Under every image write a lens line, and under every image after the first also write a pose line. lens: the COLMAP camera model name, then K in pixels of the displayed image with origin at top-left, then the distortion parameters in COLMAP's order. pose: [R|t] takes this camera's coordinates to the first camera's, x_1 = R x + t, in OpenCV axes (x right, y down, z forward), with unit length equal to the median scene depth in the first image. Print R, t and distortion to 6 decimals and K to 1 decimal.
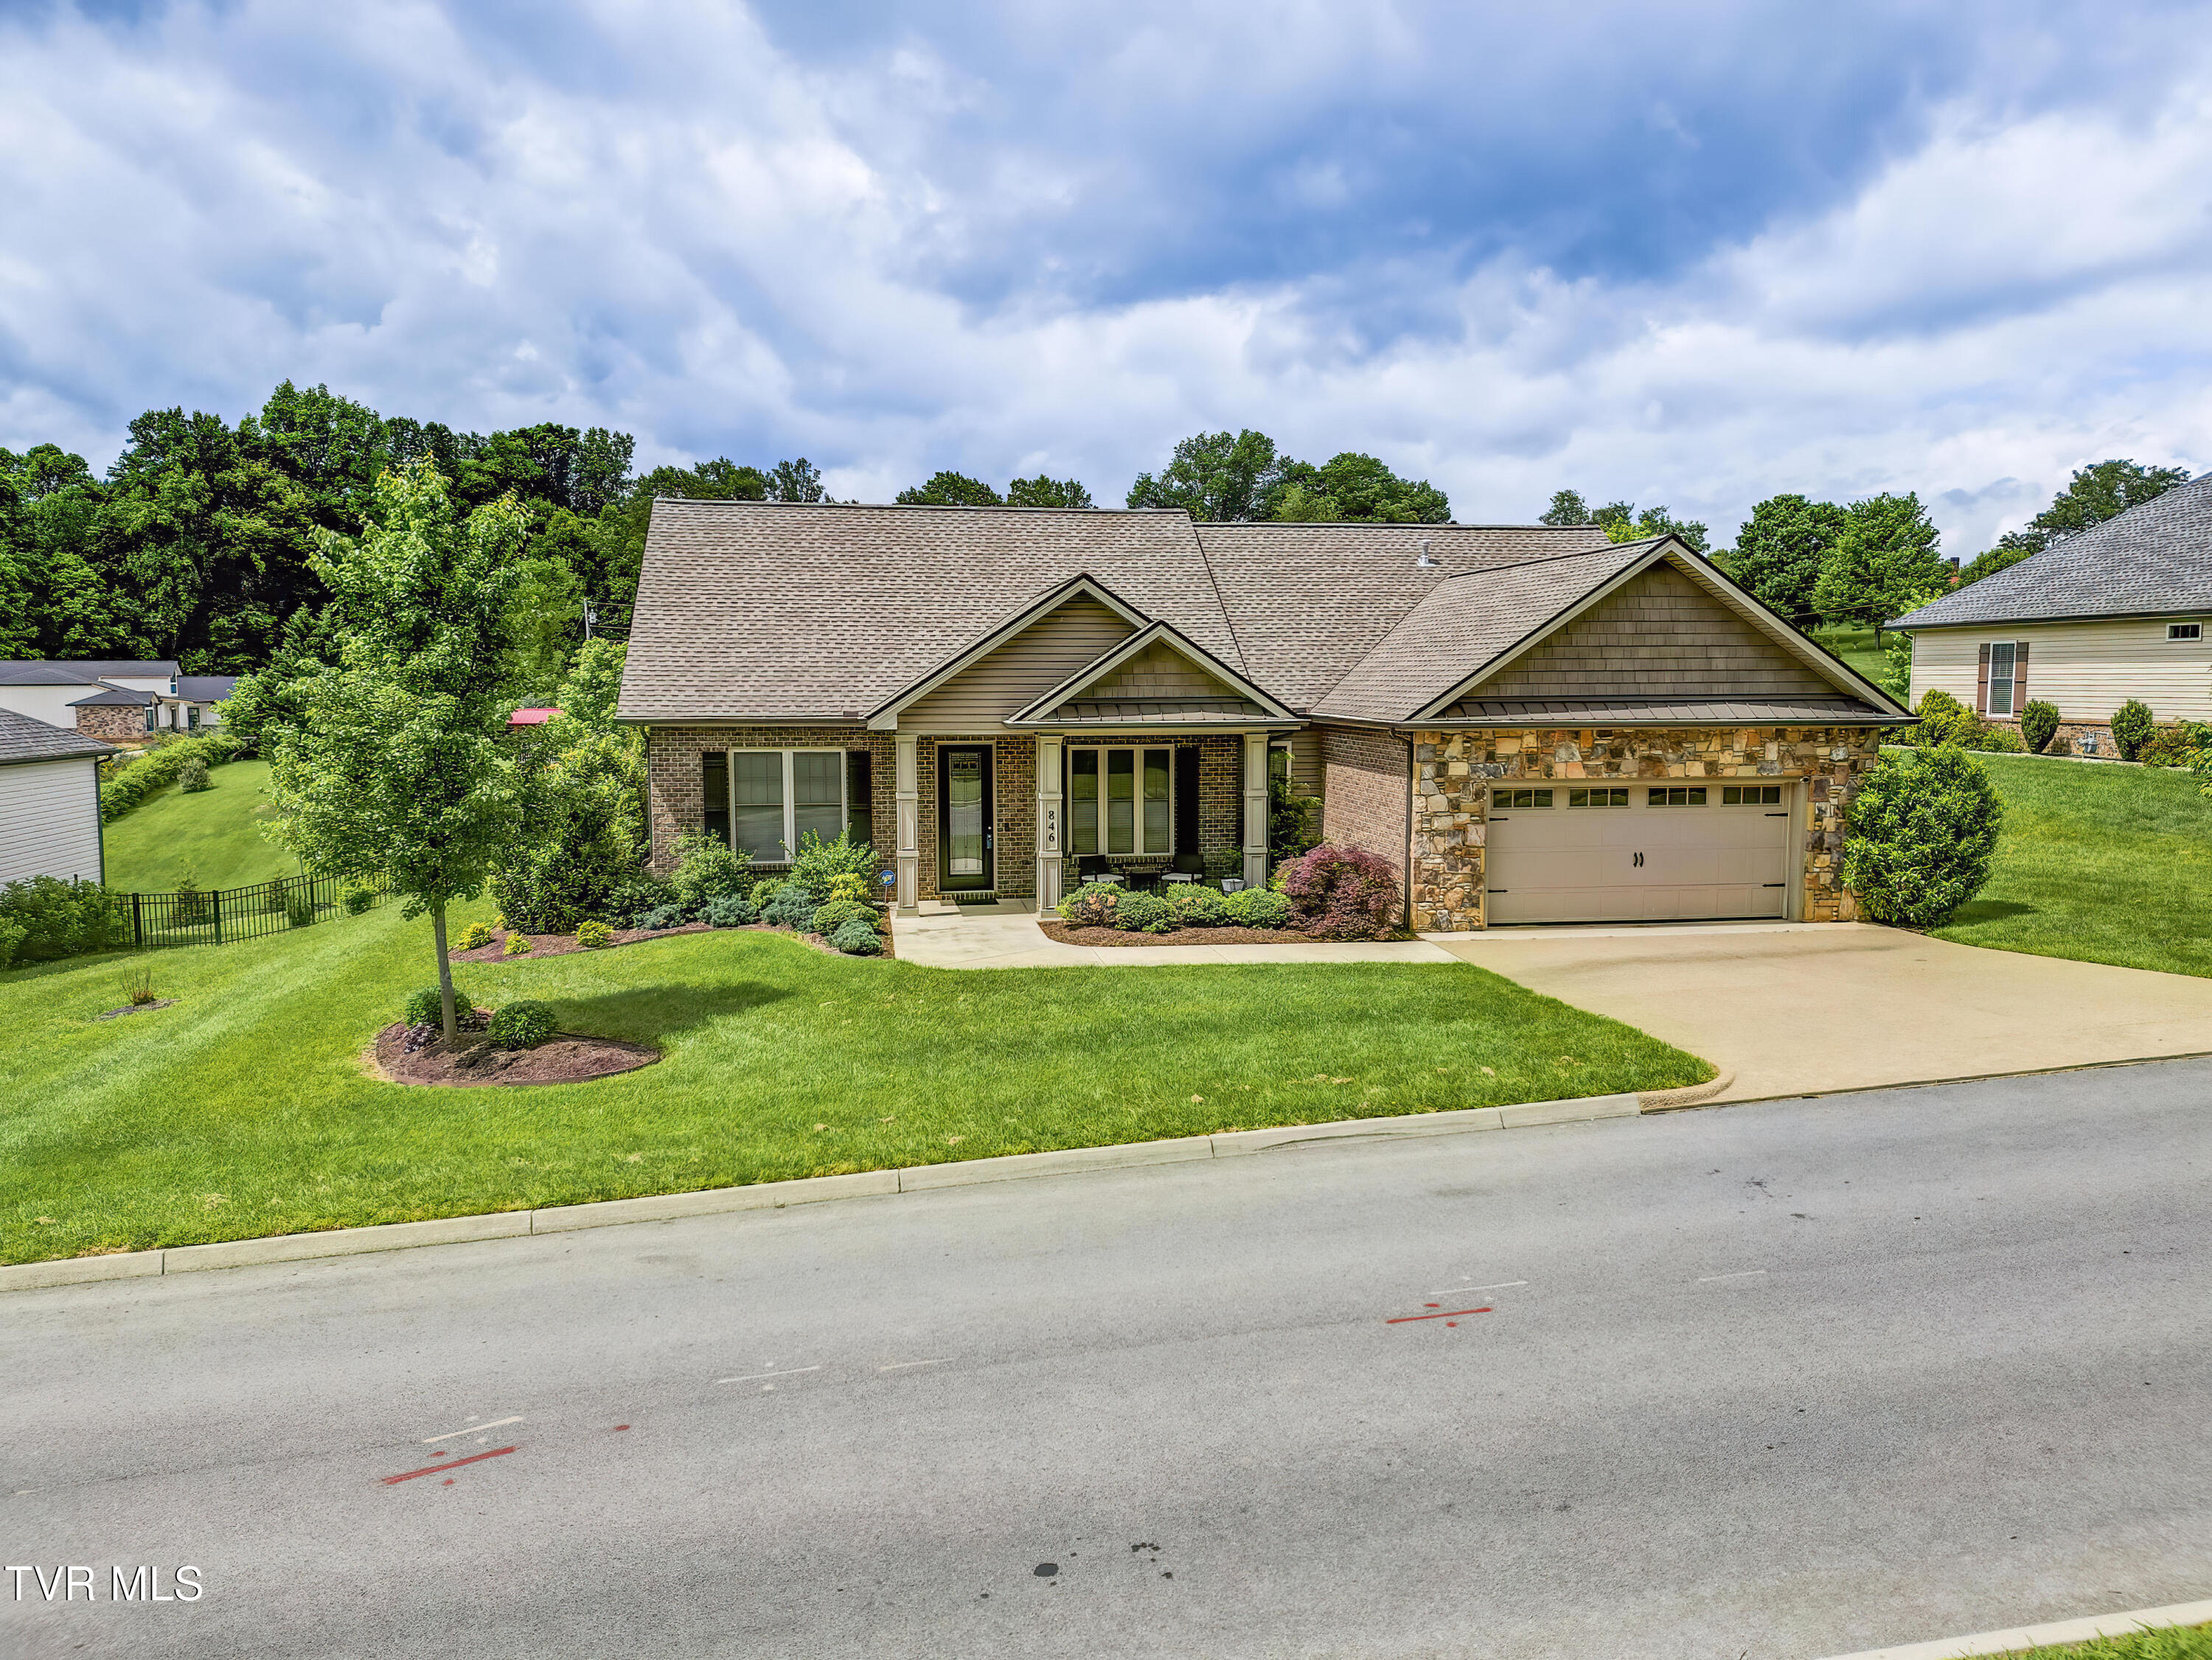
lens RADIAL K [[1537.4, 0, 1122.4], [0, 1537.4, 961.9], [0, 0, 1]] dist [0.061255, -0.053907]
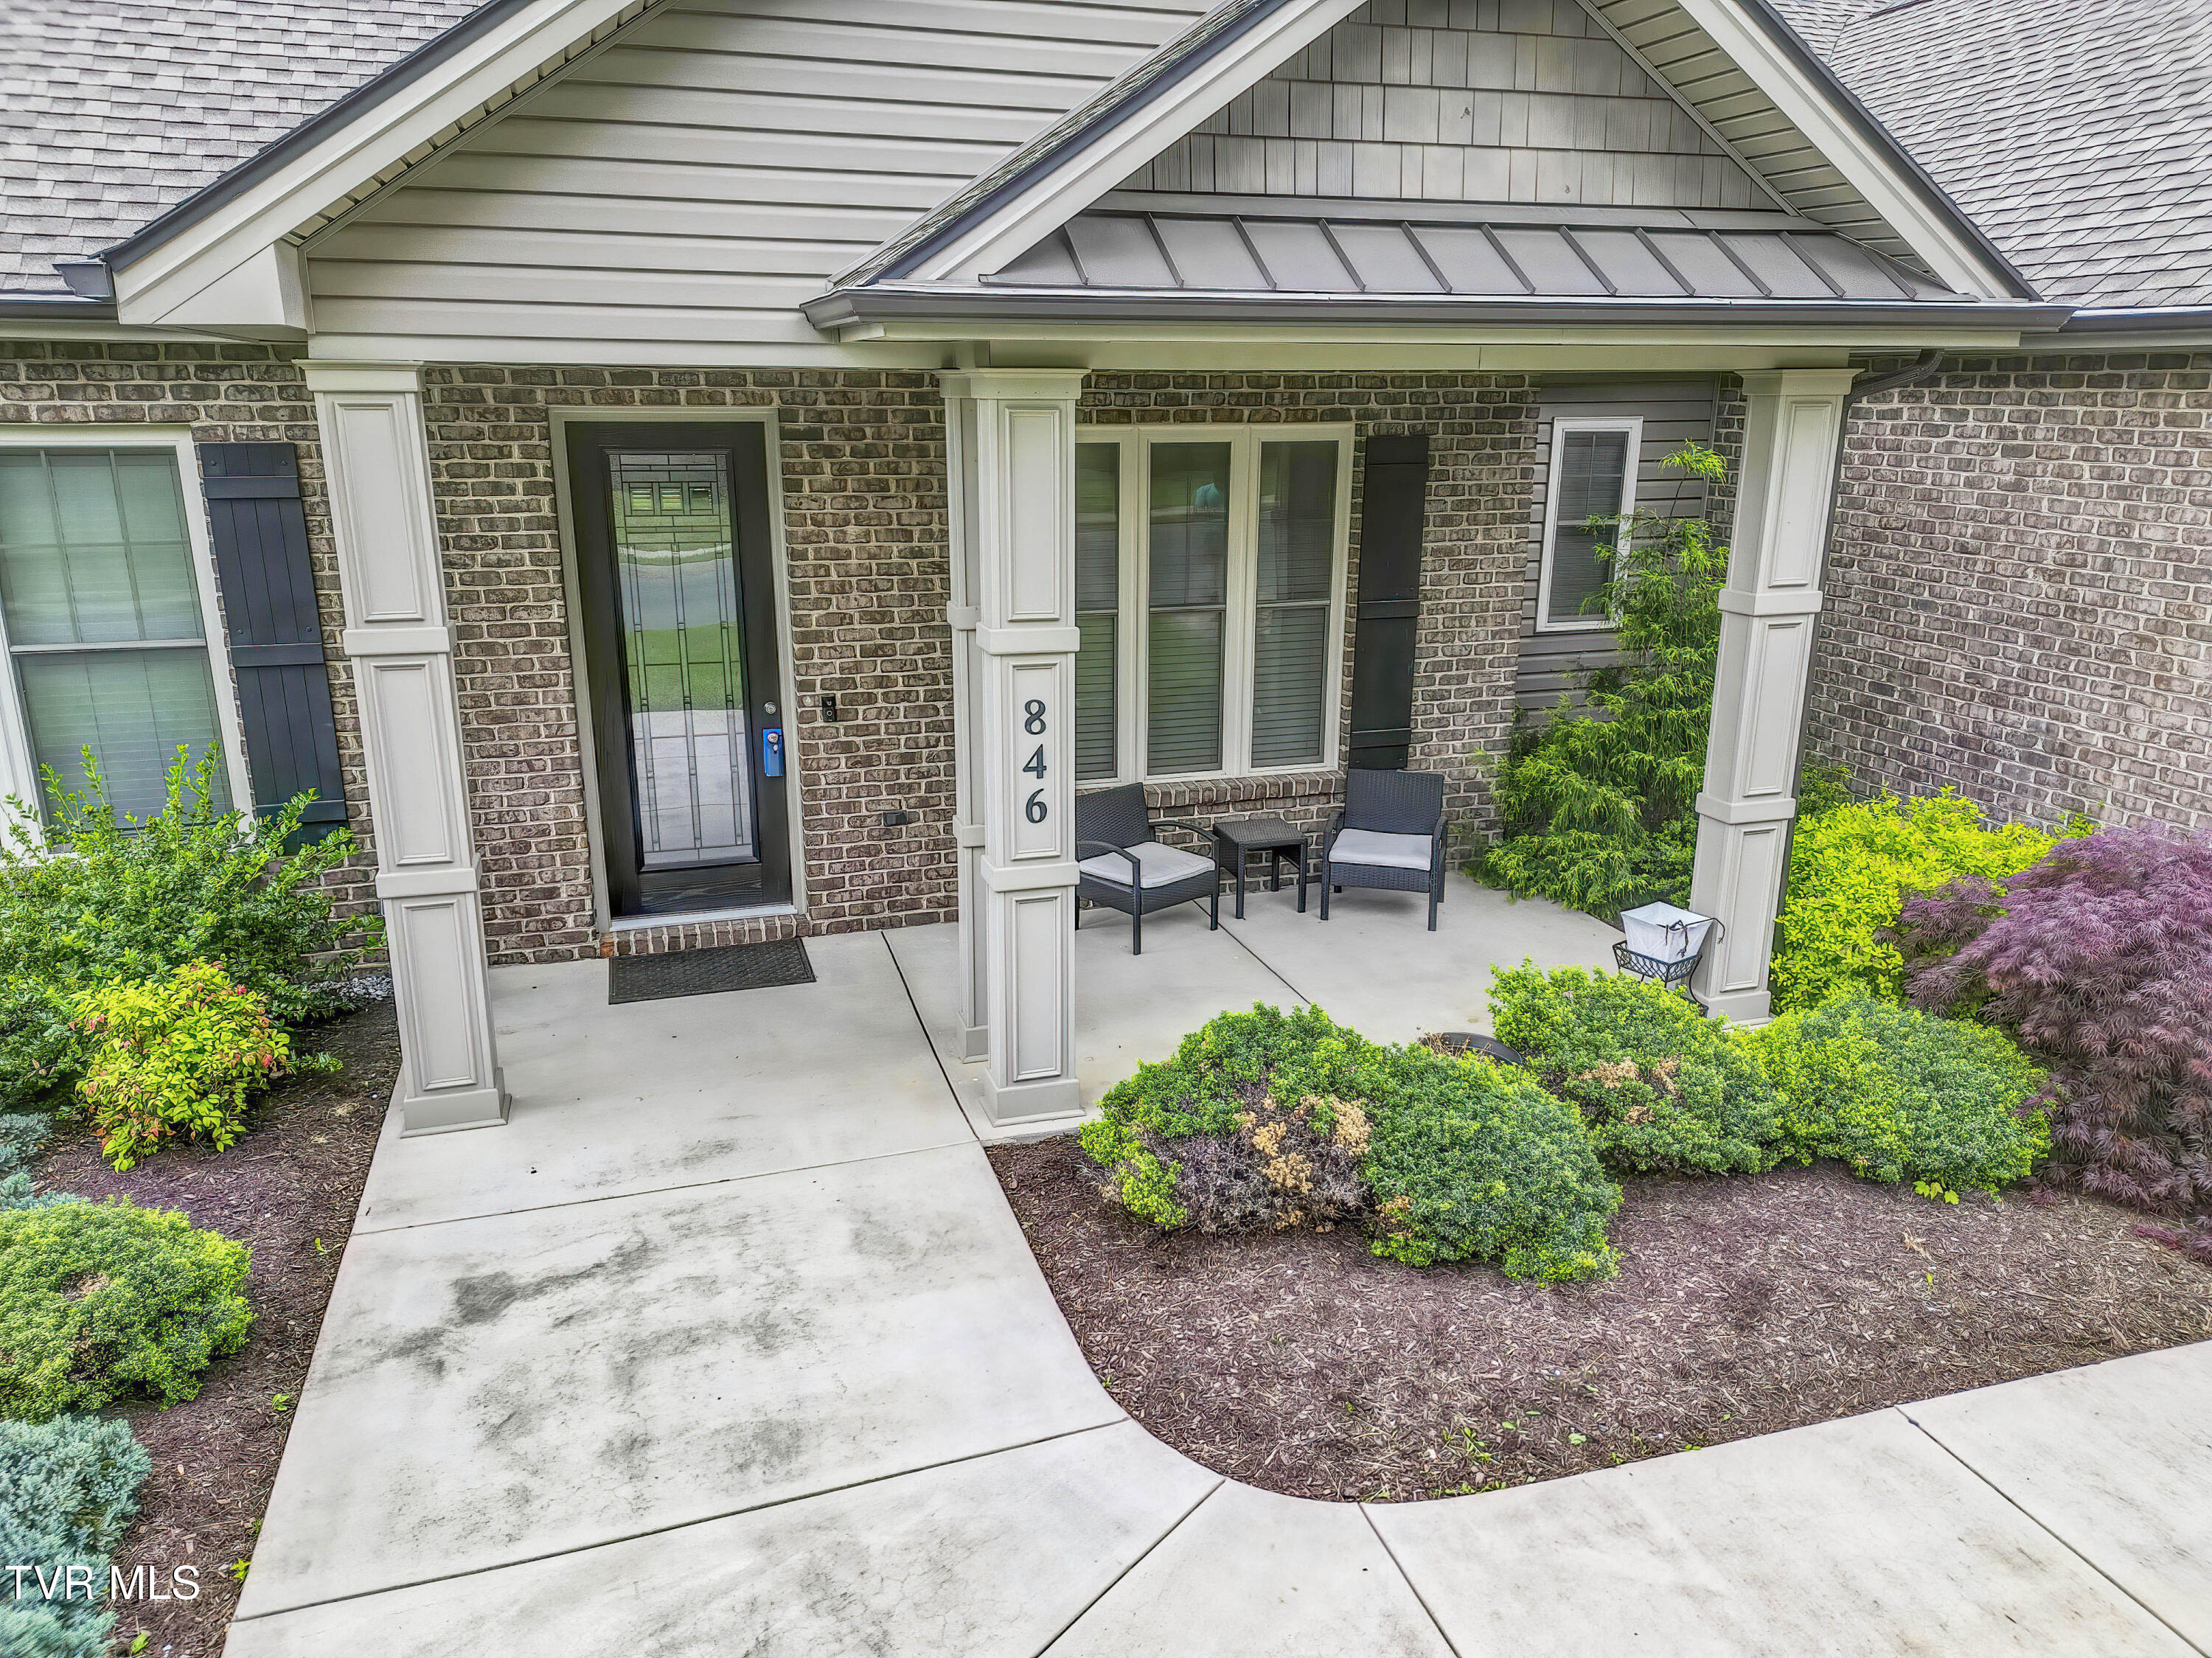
lens RADIAL K [[1537.5, 0, 1104.3], [0, 1537.5, 856.7], [0, 0, 1]] dist [0.061255, -0.053907]
pose [[0.991959, -0.034731, 0.121701, -0.062248], [0.020420, 0.992931, 0.116926, -0.097792], [-0.124902, -0.113500, 0.985656, 0.732815]]
